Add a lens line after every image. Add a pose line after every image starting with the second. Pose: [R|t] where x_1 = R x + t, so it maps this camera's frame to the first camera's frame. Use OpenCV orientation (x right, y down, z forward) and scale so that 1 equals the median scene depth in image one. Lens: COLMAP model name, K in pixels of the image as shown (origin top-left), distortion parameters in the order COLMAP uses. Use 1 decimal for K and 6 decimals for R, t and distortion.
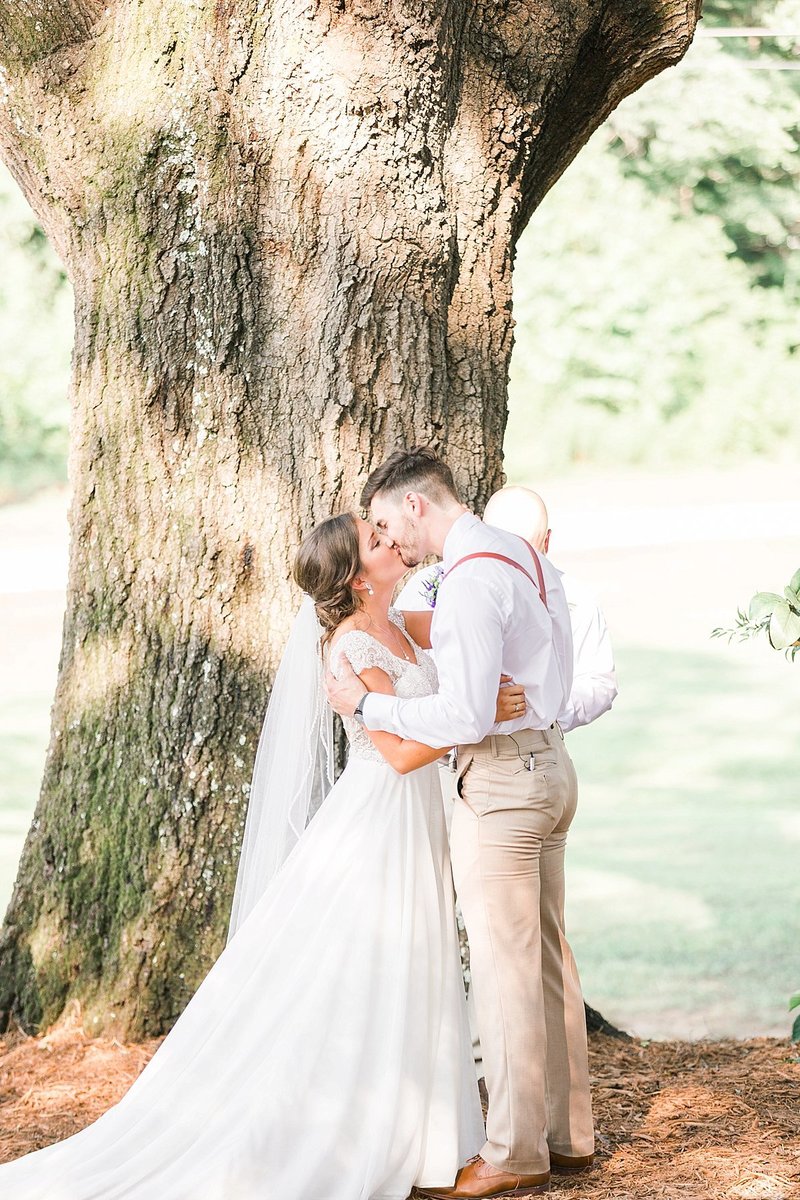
lens RADIAL K [[4461.6, 0, 400.0], [0, 4461.6, 599.8], [0, 0, 1]] dist [0.043179, 0.000000]
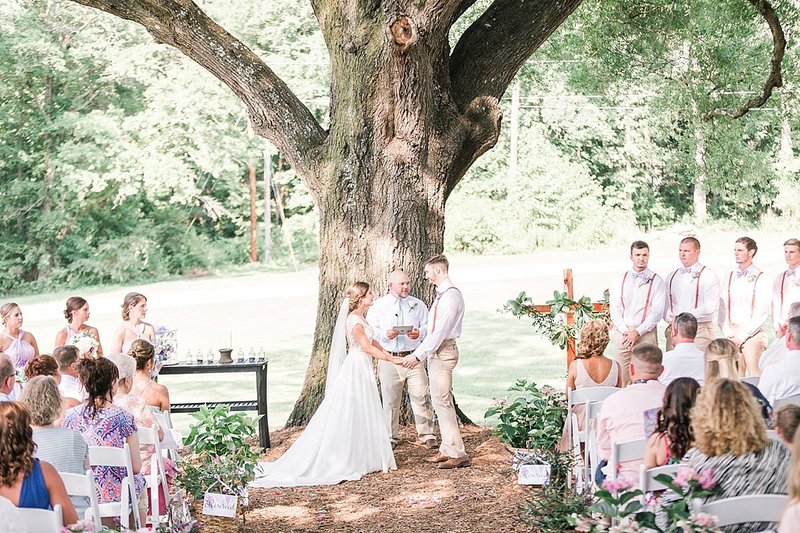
lens RADIAL K [[1616.2, 0, 400.0], [0, 1616.2, 267.3], [0, 0, 1]] dist [-0.011677, 0.000000]
pose [[0.998591, -0.004972, -0.052828, 0.057708], [0.004081, 0.999848, -0.016959, -0.005579], [0.052904, 0.016719, 0.998460, -0.273626]]
